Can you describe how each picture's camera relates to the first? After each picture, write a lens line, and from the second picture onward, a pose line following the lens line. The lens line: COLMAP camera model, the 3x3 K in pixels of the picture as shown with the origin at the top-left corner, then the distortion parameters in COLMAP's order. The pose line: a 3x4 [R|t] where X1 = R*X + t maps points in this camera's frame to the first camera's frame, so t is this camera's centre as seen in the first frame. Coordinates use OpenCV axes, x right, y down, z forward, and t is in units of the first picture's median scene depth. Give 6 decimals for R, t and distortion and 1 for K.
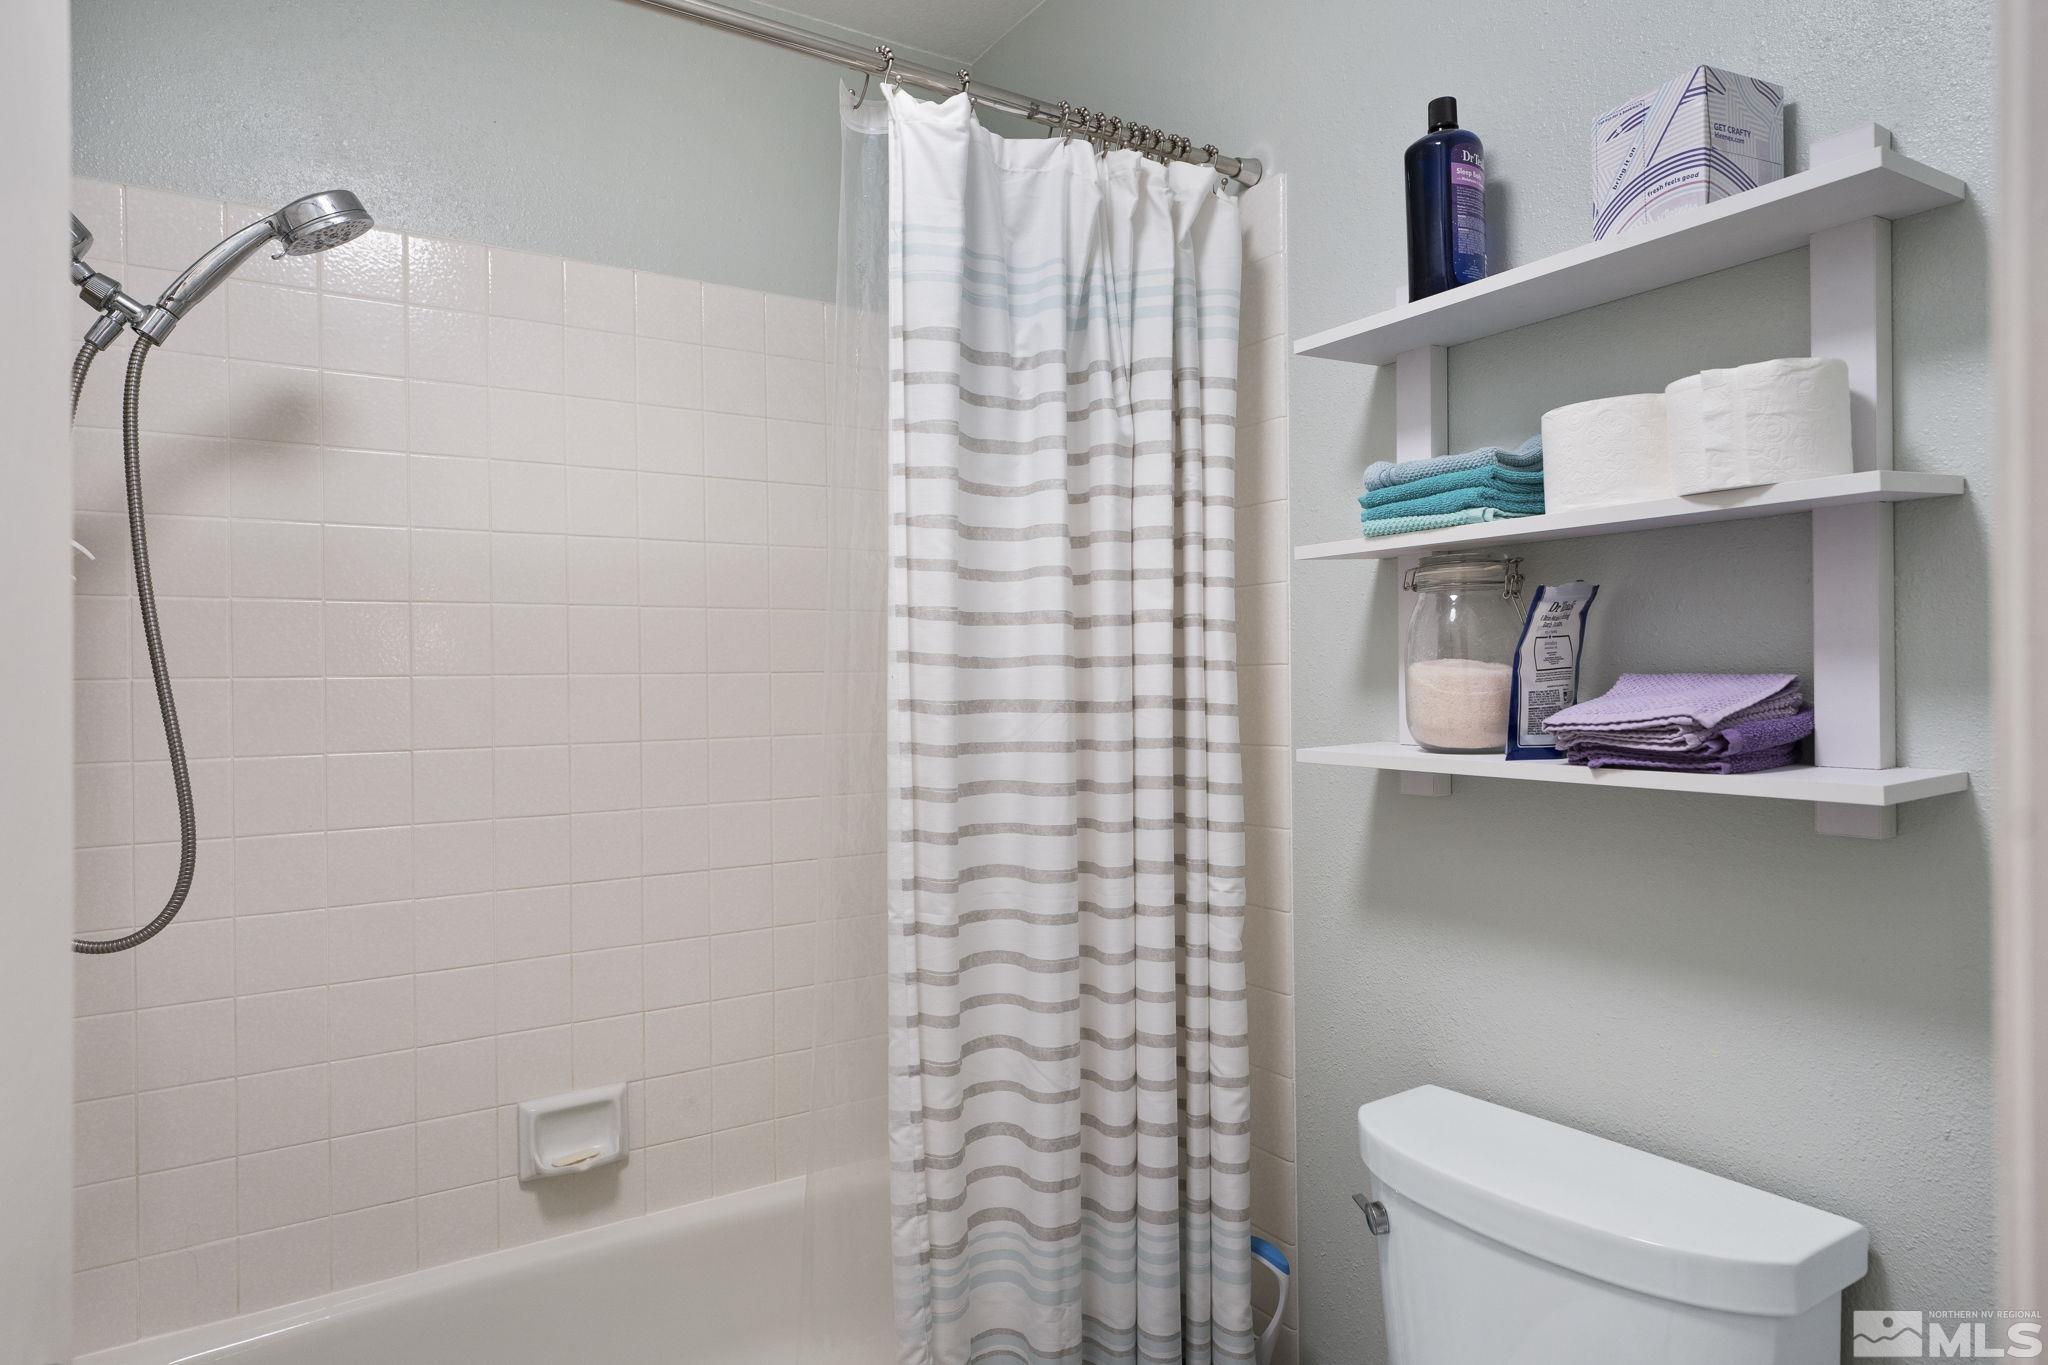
lens RADIAL K [[1127.2, 0, 1026.4], [0, 1127.2, 655.1], [0, 0, 1]] dist [0.005532, 0.000455]
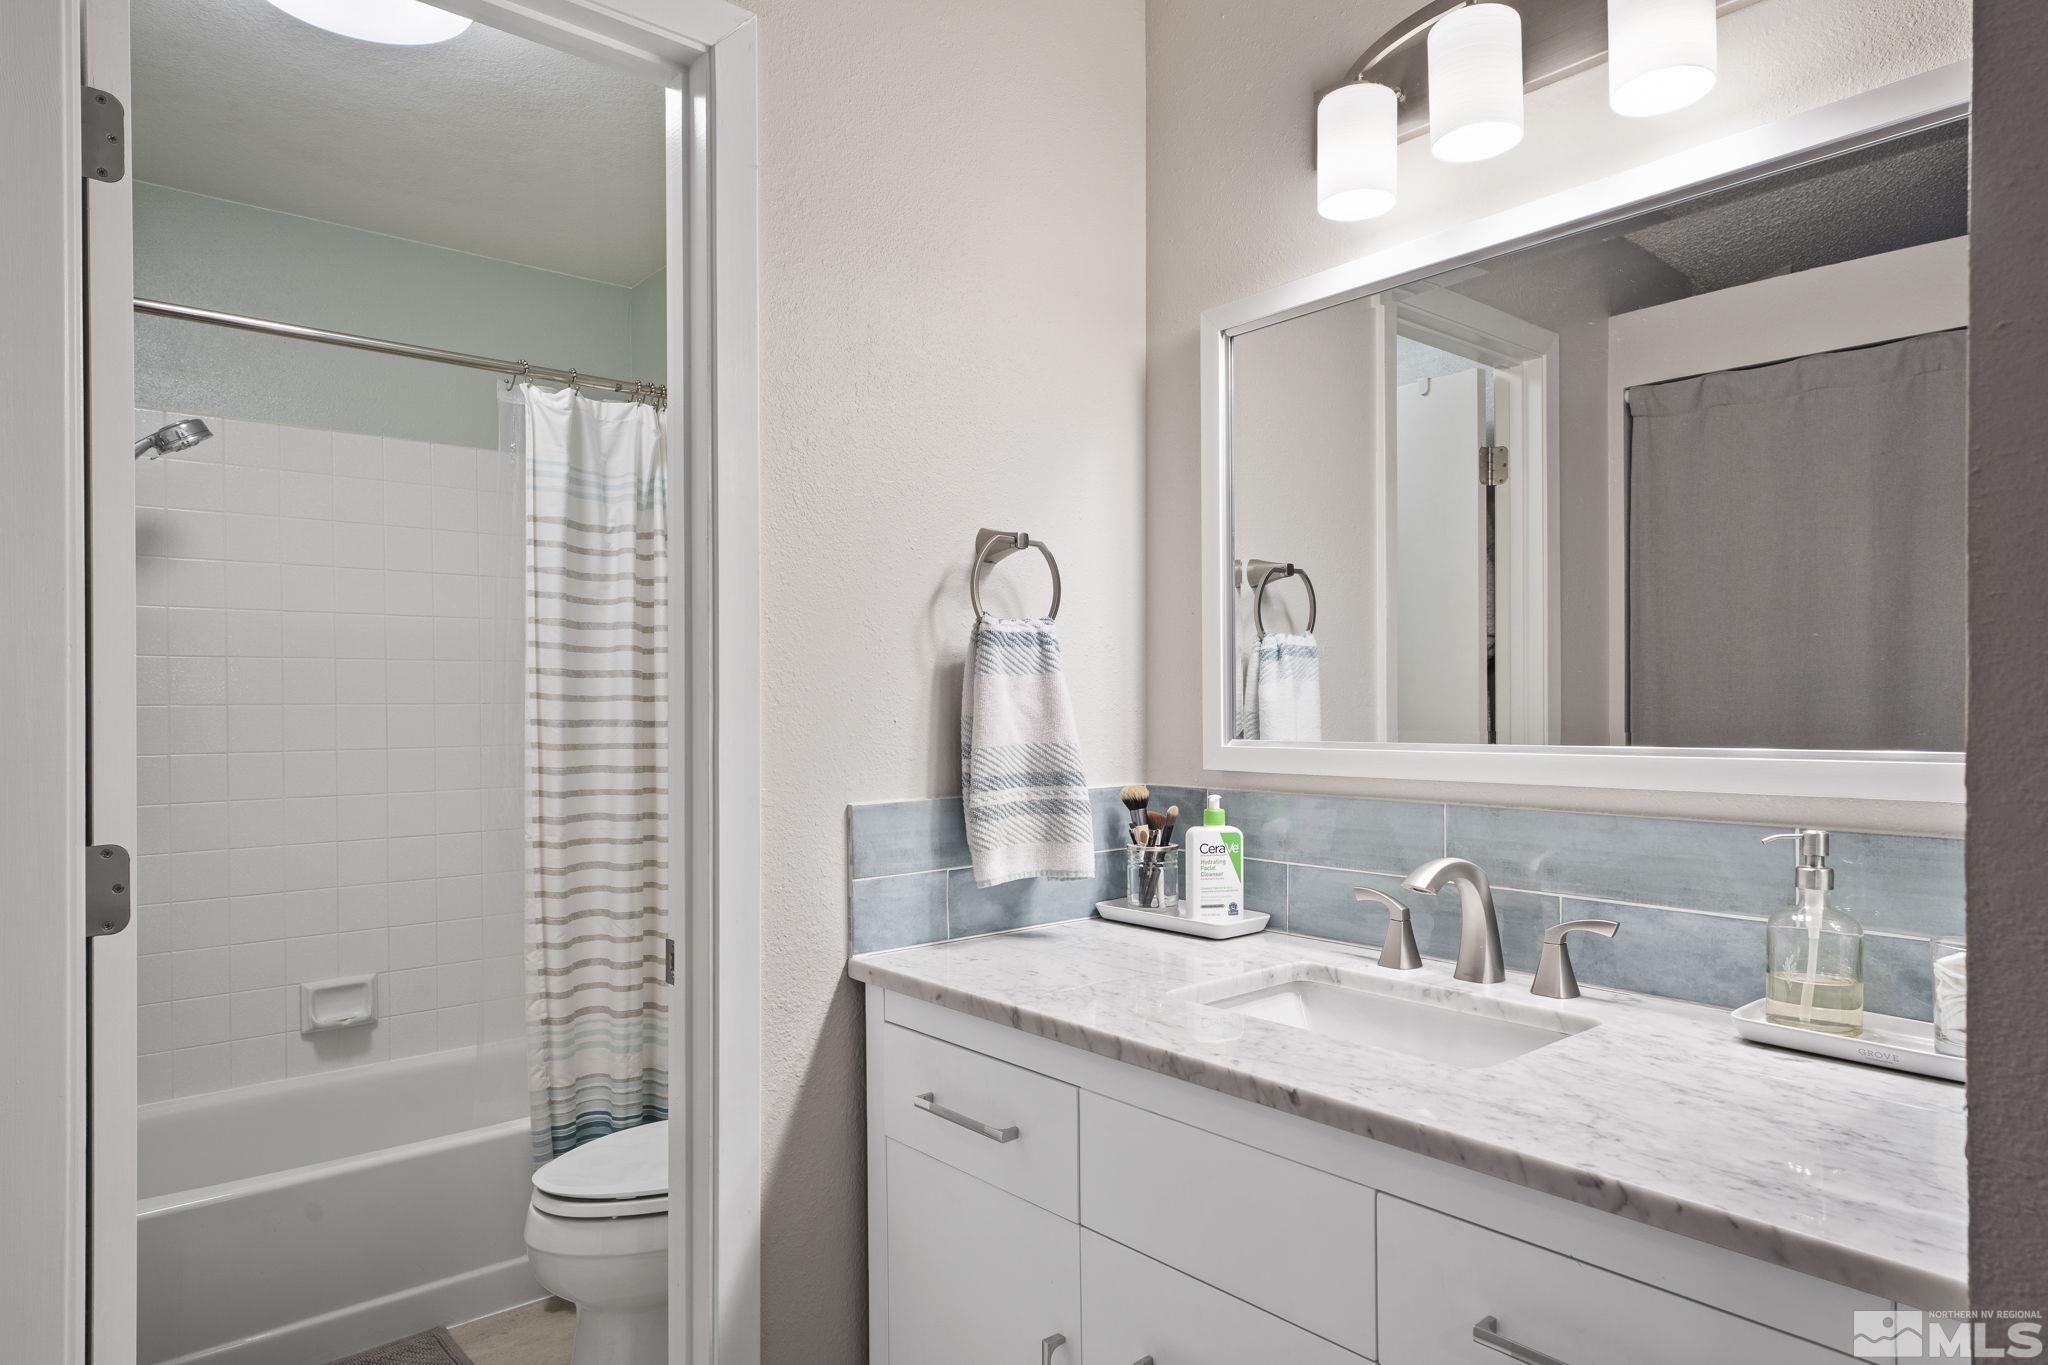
lens RADIAL K [[1203.3, 0, 1025.4], [0, 1203.3, 696.4], [0, 0, 1]] dist [0.010294, 0.000395]
pose [[0.990662, 0.004037, 0.136281, 0.392699], [-0.005089, 0.999960, 0.007373, -0.014821], [-0.136245, -0.007997, 0.990643, -0.990723]]
